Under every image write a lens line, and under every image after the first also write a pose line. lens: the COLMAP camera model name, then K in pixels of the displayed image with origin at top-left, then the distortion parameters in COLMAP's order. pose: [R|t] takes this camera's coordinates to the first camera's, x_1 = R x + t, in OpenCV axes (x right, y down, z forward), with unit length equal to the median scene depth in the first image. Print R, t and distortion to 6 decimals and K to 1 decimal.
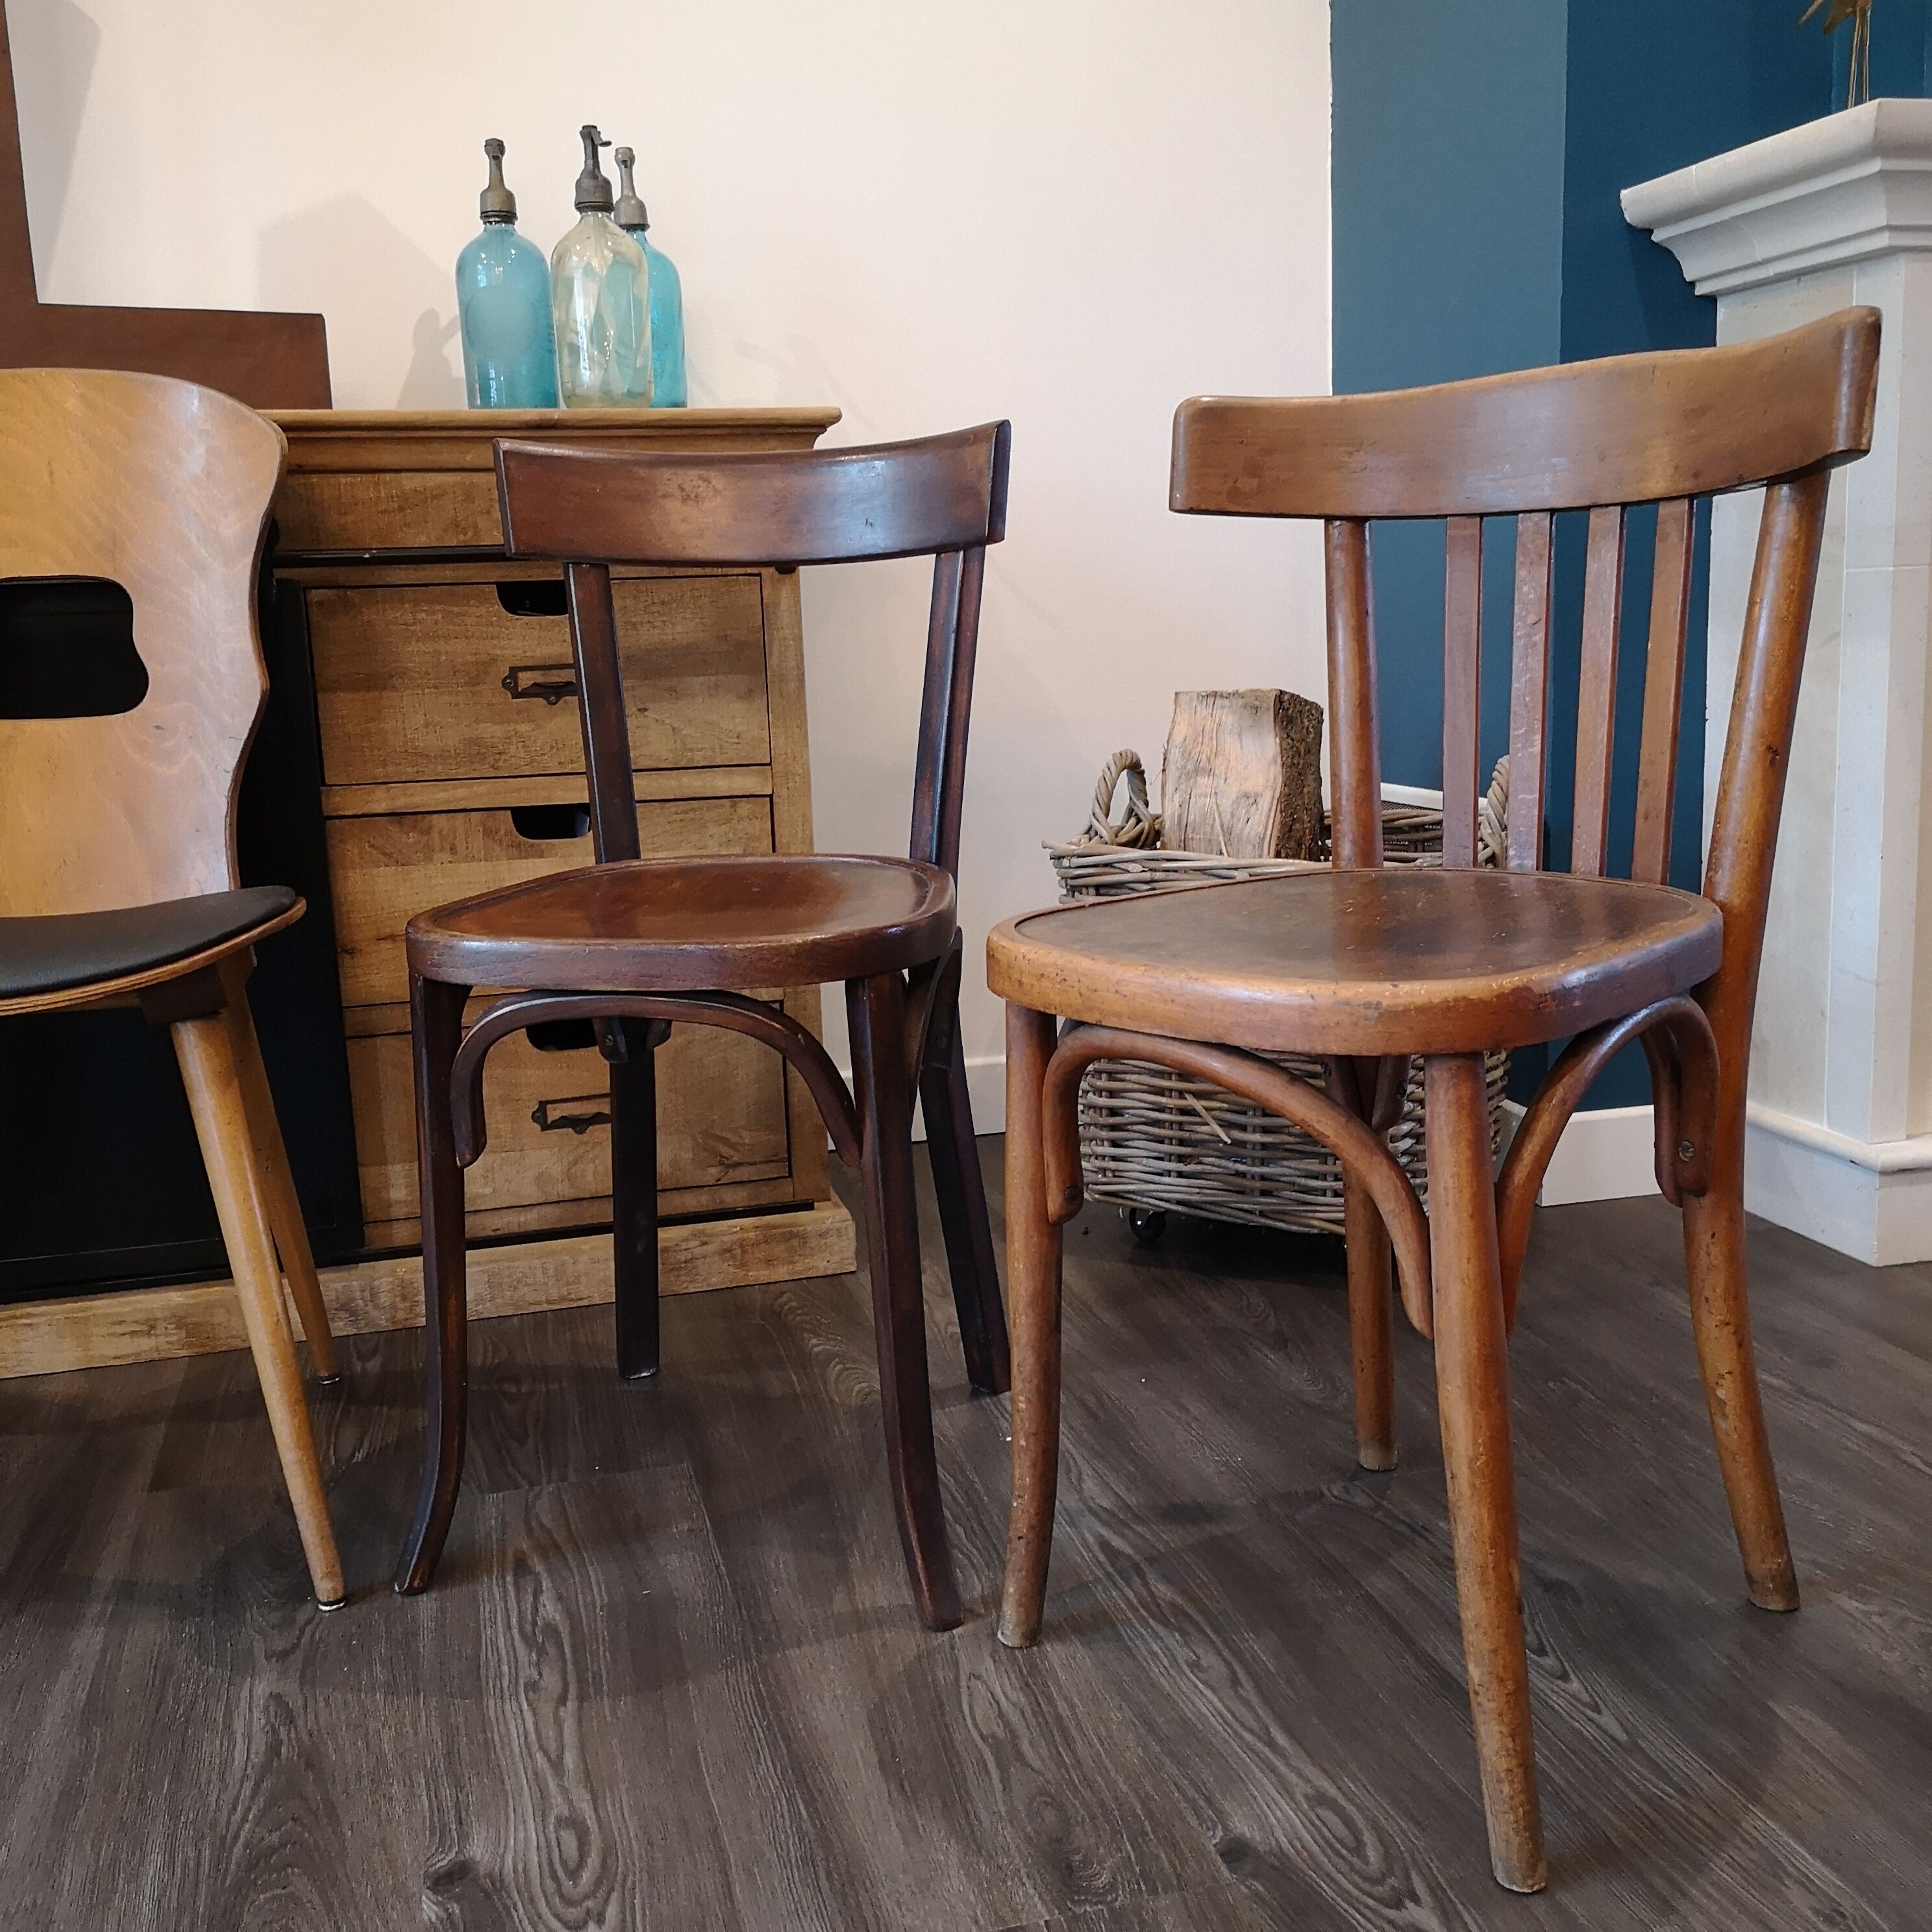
lens RADIAL K [[2004.1, 0, 959.7], [0, 2004.1, 943.7], [0, 0, 1]] dist [0.106046, -0.150789]
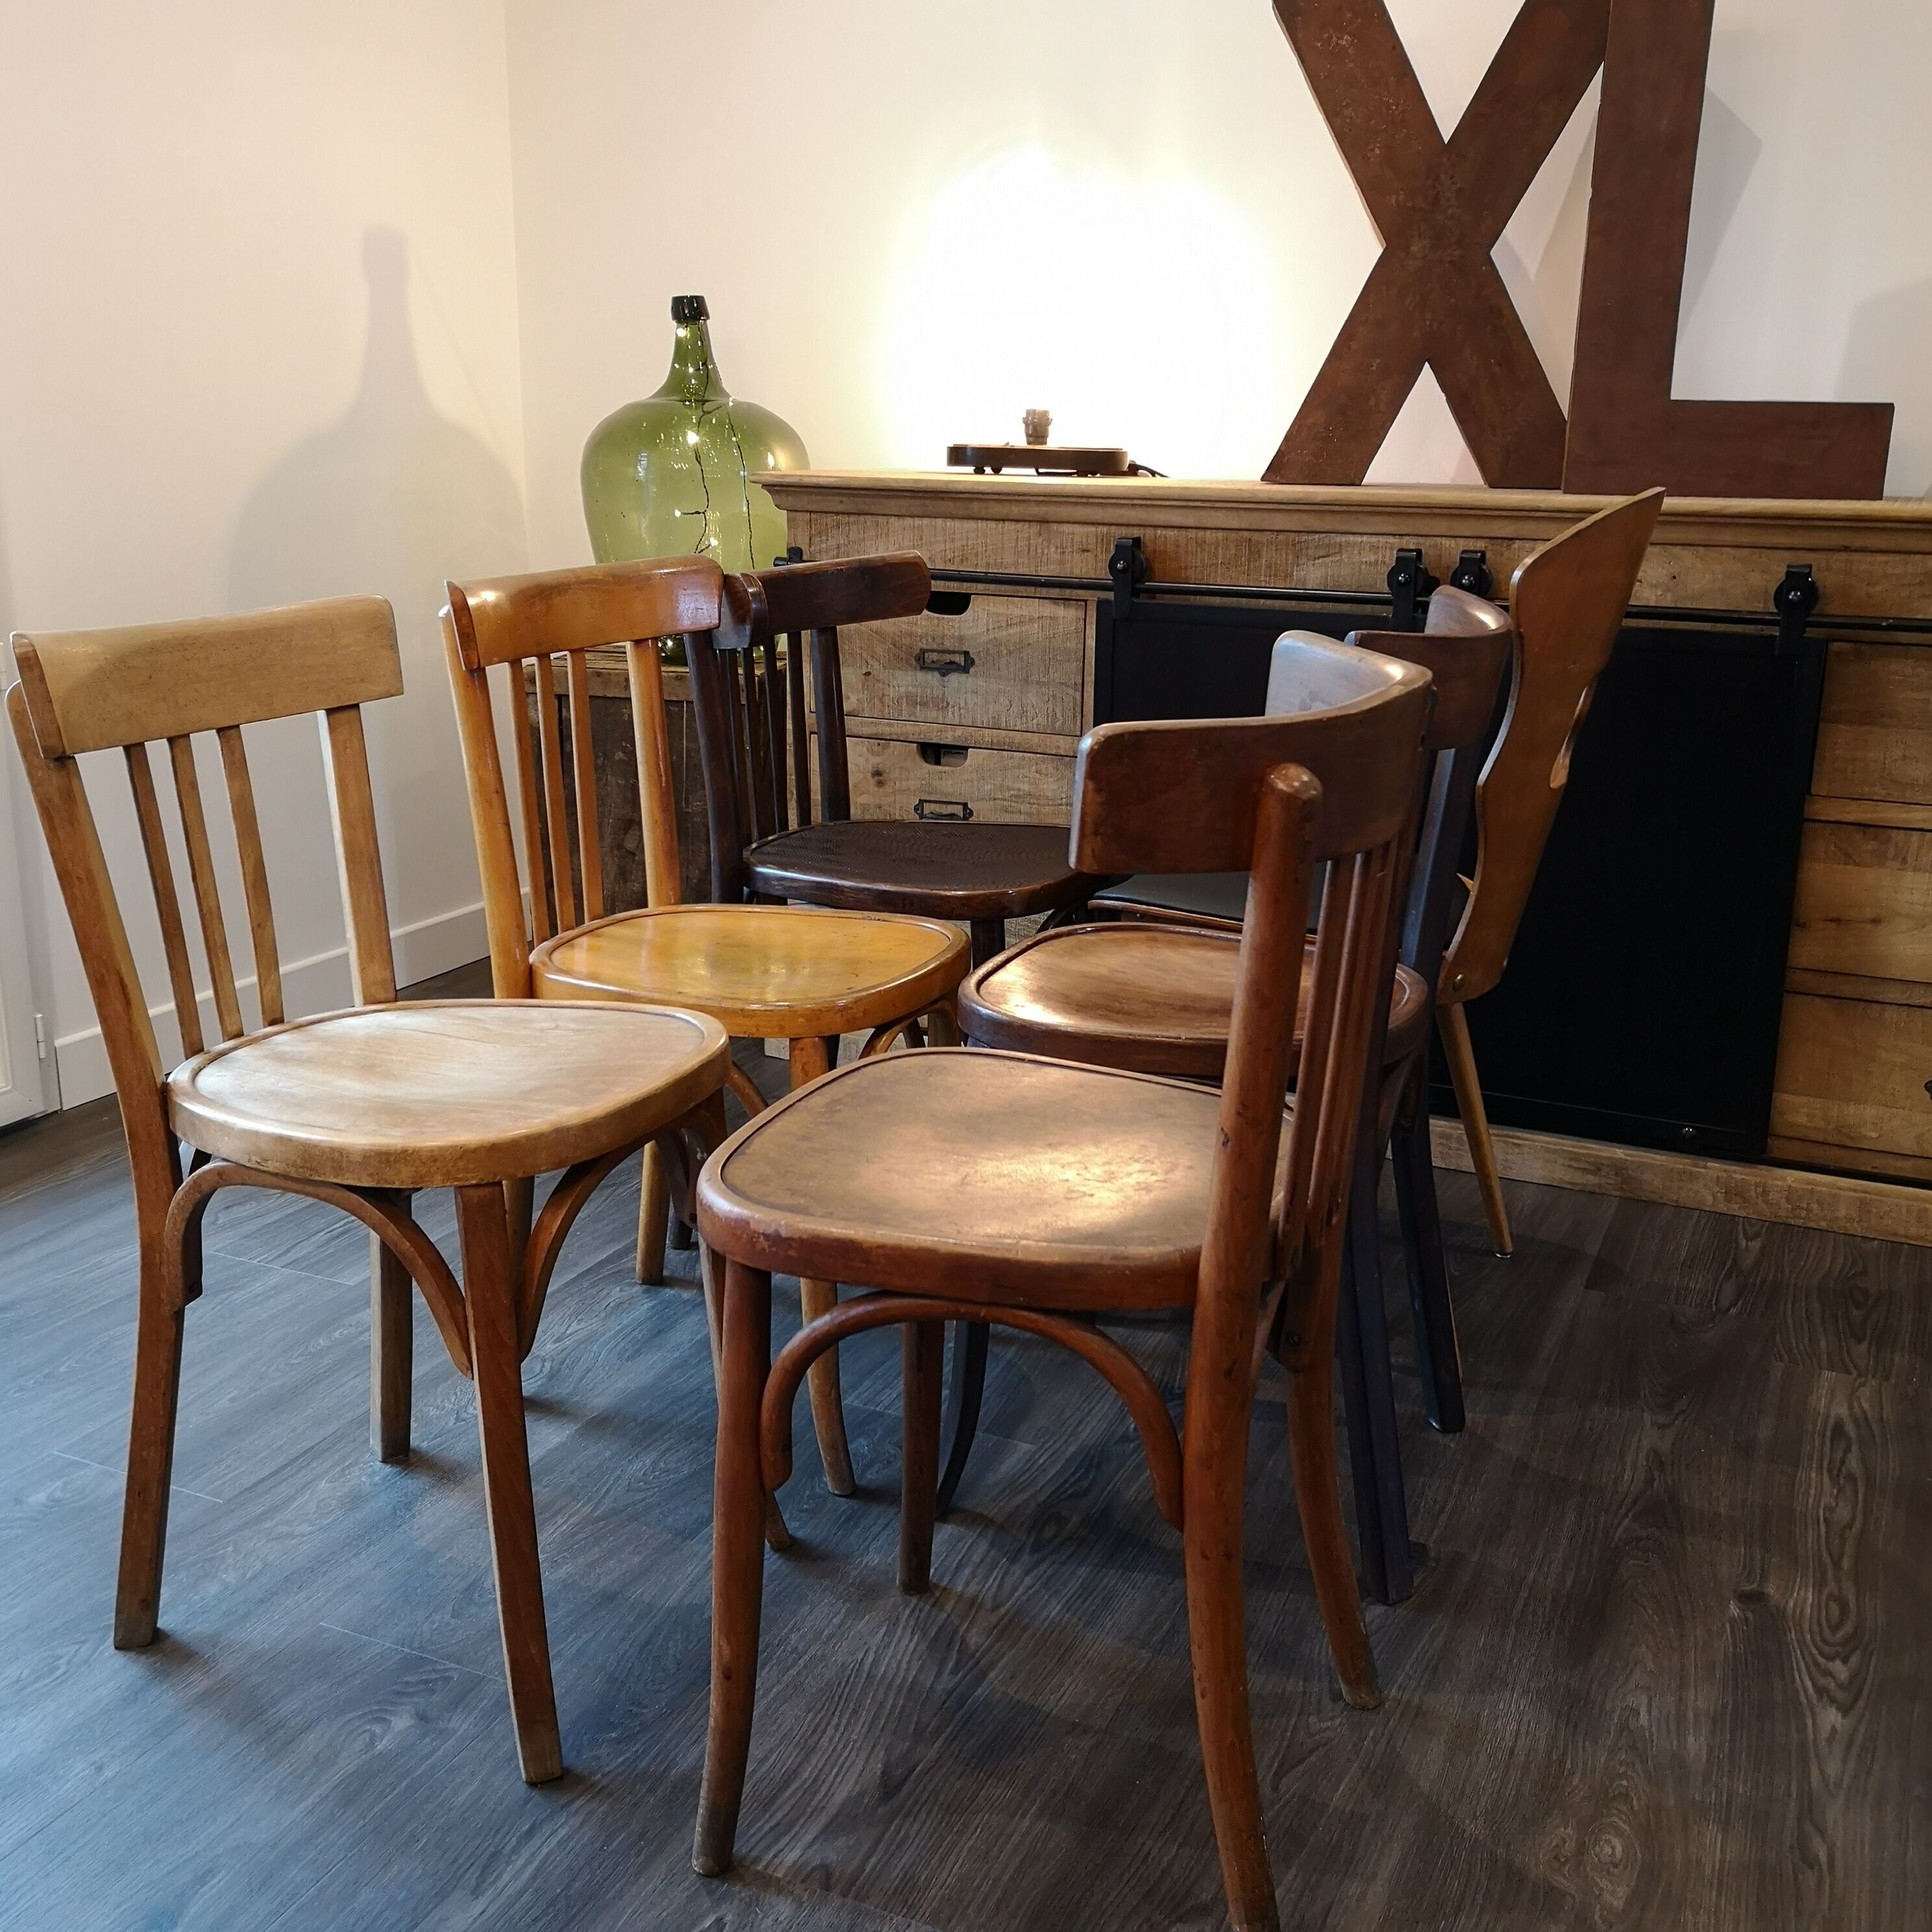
lens RADIAL K [[2075.1, 0, 966.7], [0, 2075.1, 960.0], [0, 0, 1]] dist [0.029530, -0.015837]
pose [[0.772506, 0.210920, -0.598955, 0.083712], [-0.146692, 0.976987, 0.154847, -0.105567], [0.617832, -0.031758, 0.785669, -0.363516]]
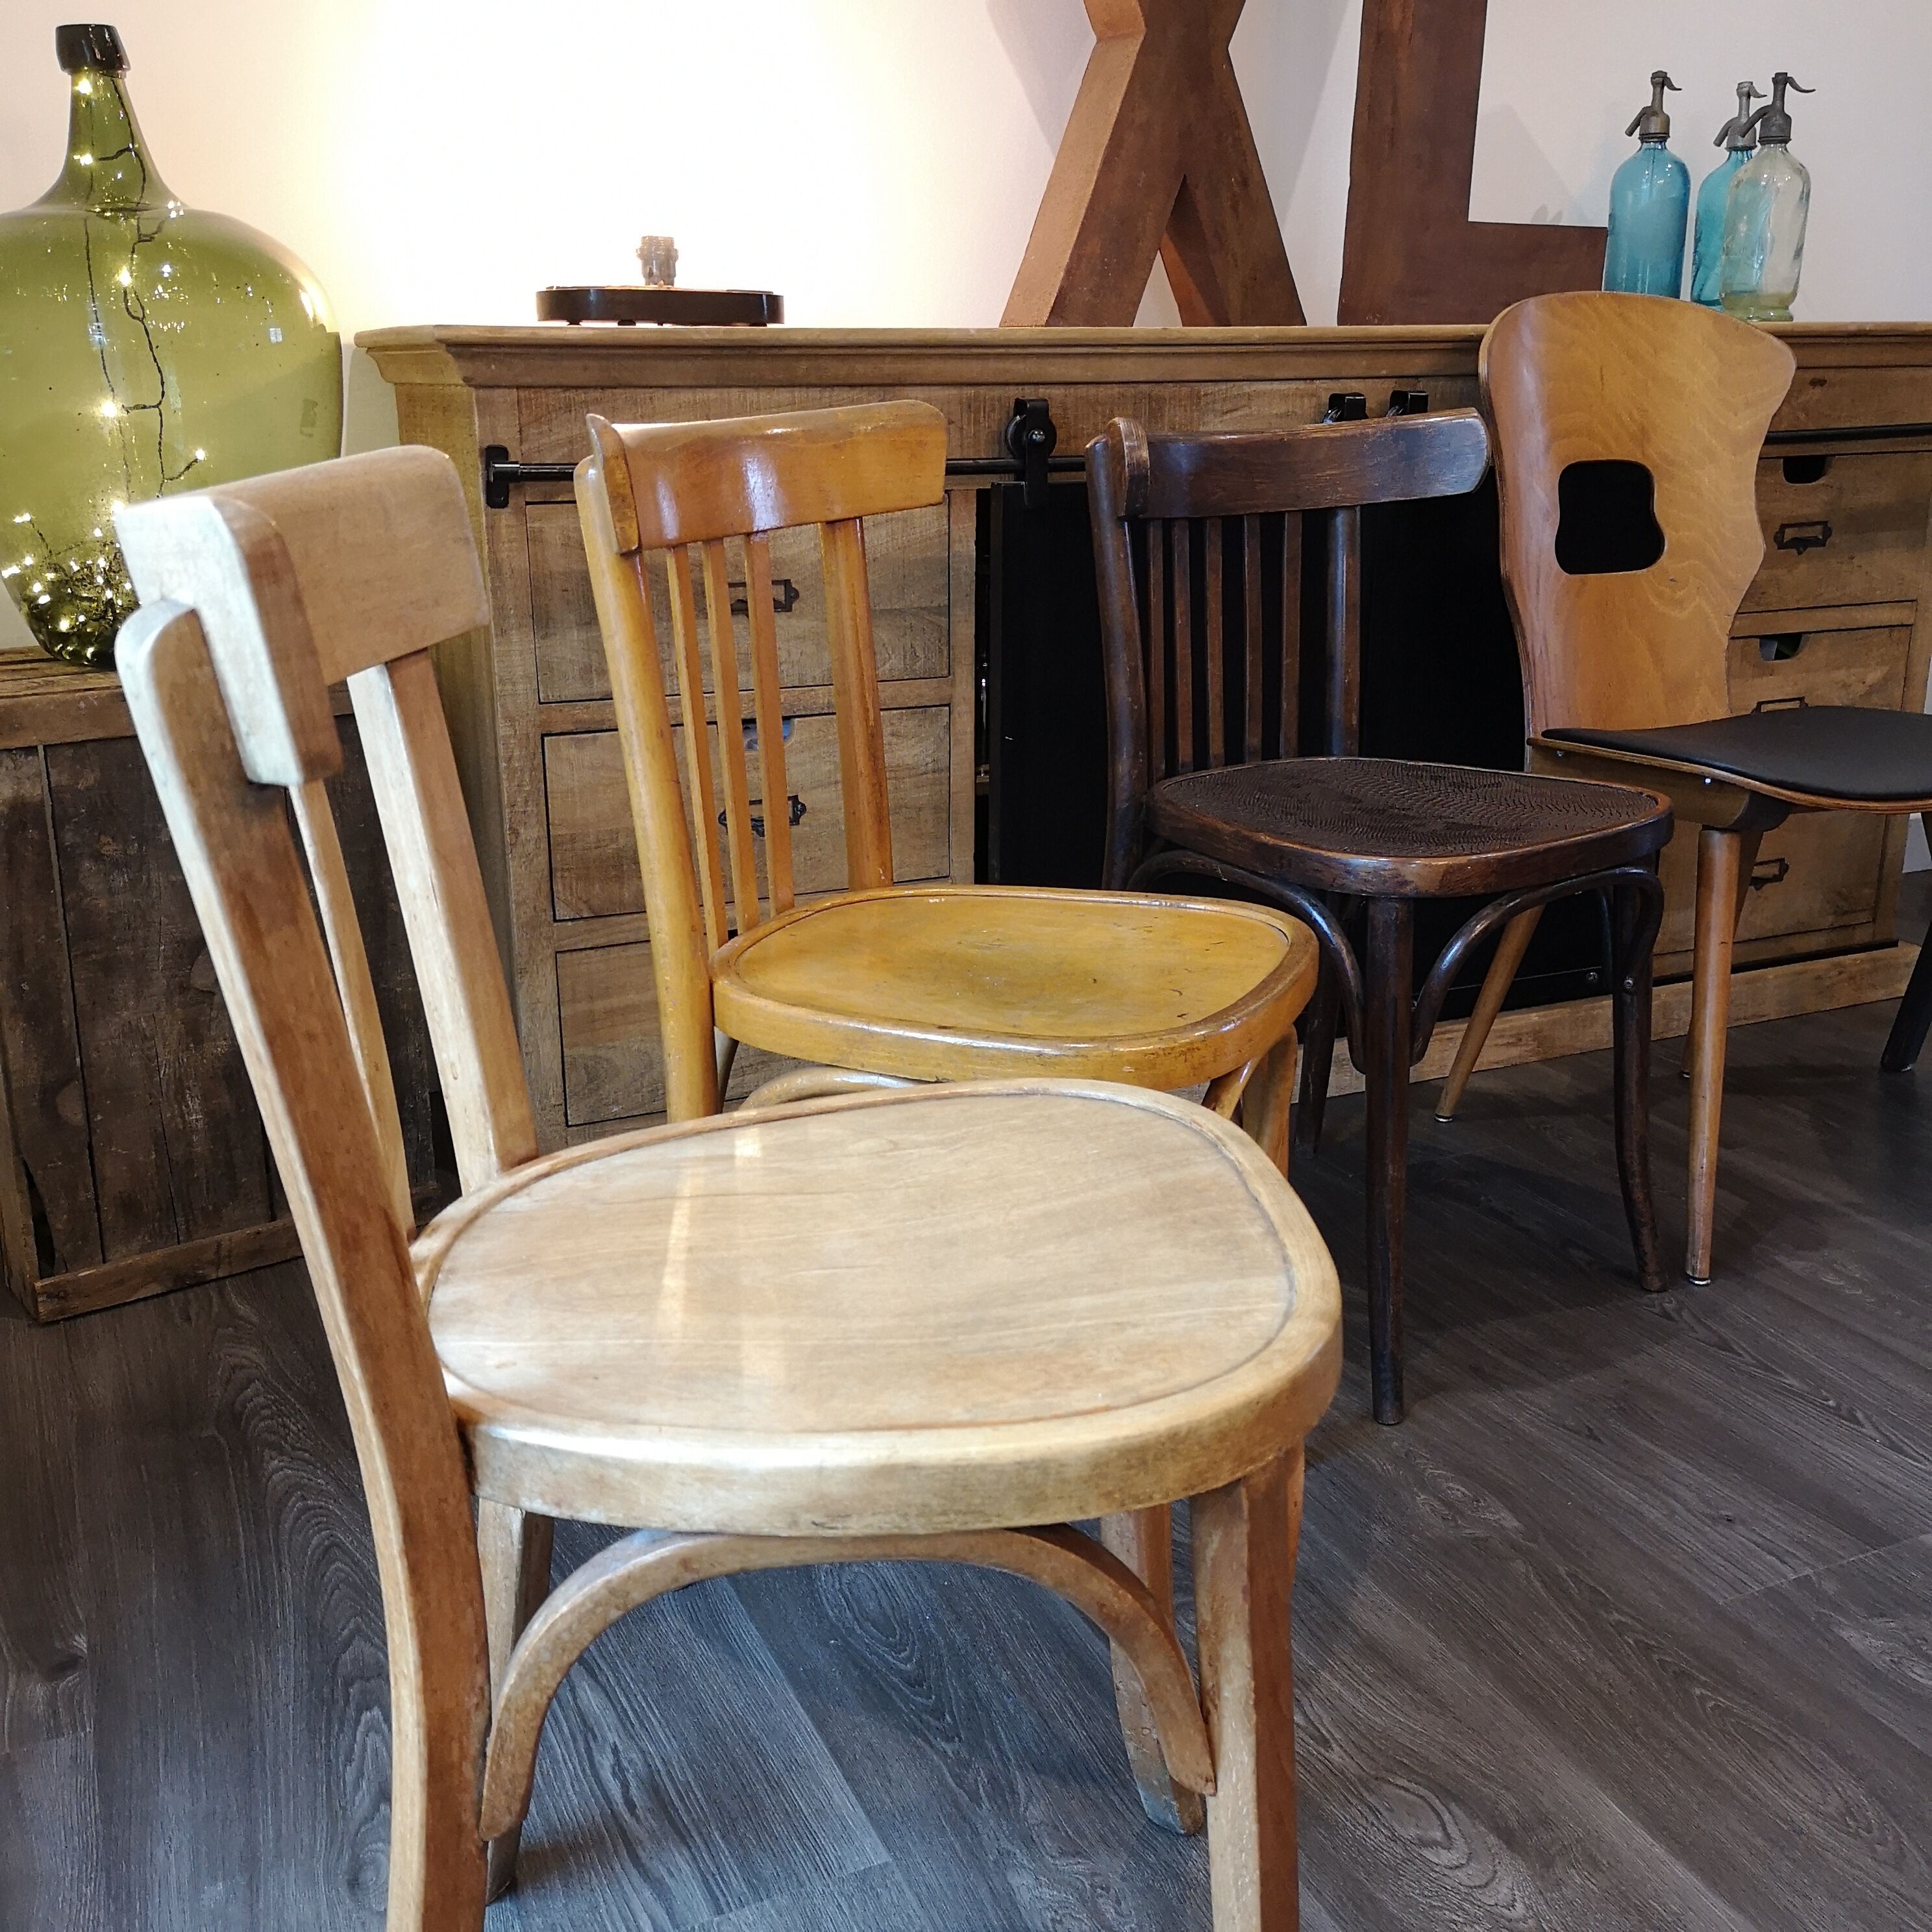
lens RADIAL K [[2004.1, 0, 959.7], [0, 2004.1, 943.7], [0, 0, 1]] dist [0.106046, -0.150789]
pose [[0.985201, -0.015815, 0.170673, -1.003109], [-0.004494, 0.993009, 0.117955, -0.025040], [-0.171346, -0.116976, 0.978242, -0.206342]]
